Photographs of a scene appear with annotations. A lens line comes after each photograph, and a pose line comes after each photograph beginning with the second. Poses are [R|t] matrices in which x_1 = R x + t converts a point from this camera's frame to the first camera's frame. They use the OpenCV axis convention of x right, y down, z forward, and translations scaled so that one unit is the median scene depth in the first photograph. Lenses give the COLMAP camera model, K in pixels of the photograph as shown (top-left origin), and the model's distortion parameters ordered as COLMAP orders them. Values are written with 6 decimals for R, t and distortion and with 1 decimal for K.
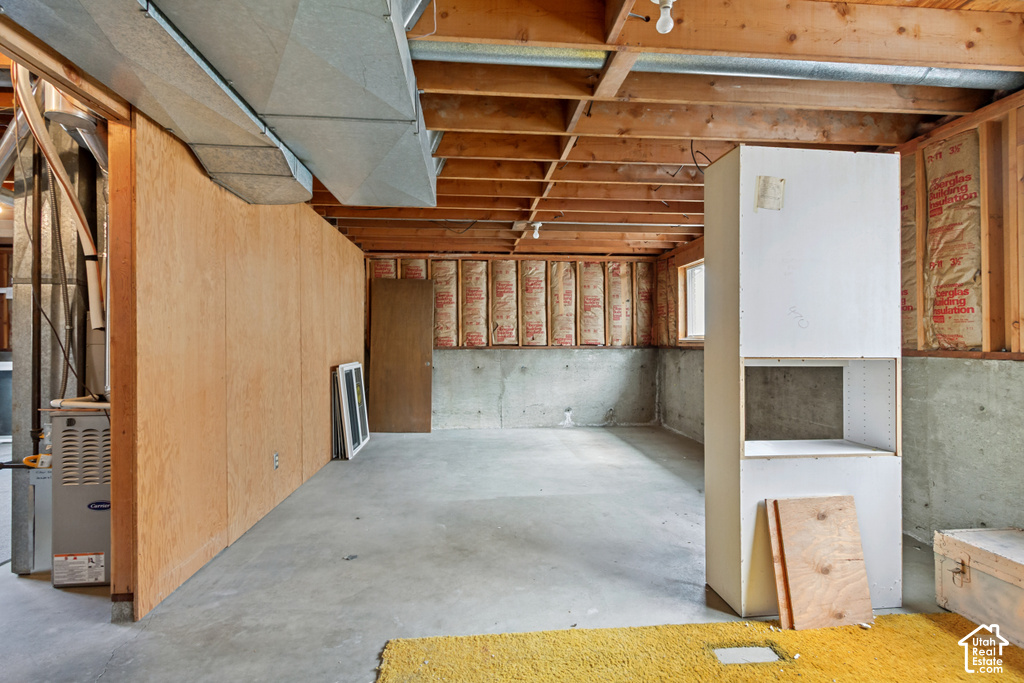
lens RADIAL K [[475.2, 0, 513.3], [0, 475.2, 341.0], [0, 0, 1]] dist [0.007944, -0.002811]
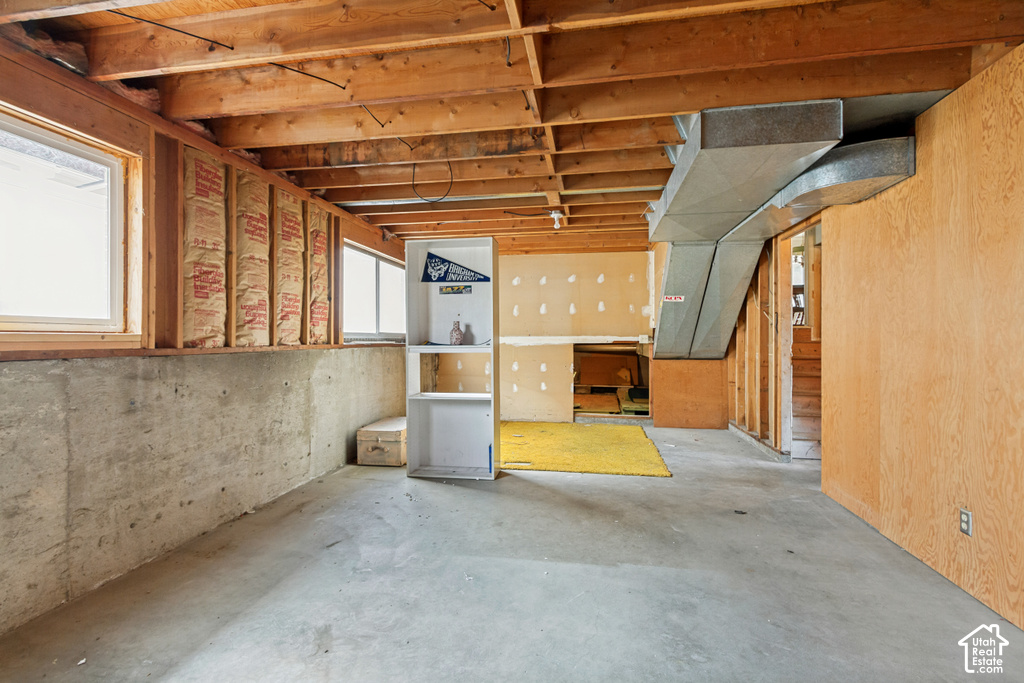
lens RADIAL K [[475.2, 0, 517.2], [0, 475.2, 338.6], [0, 0, 1]] dist [0.007944, -0.002811]
pose [[-0.968009, 0.000662, 0.250914, -0.086258], [0.000778, 1.000000, 0.000362, 0.002177], [-0.250914, 0.000546, -0.968009, 2.198700]]
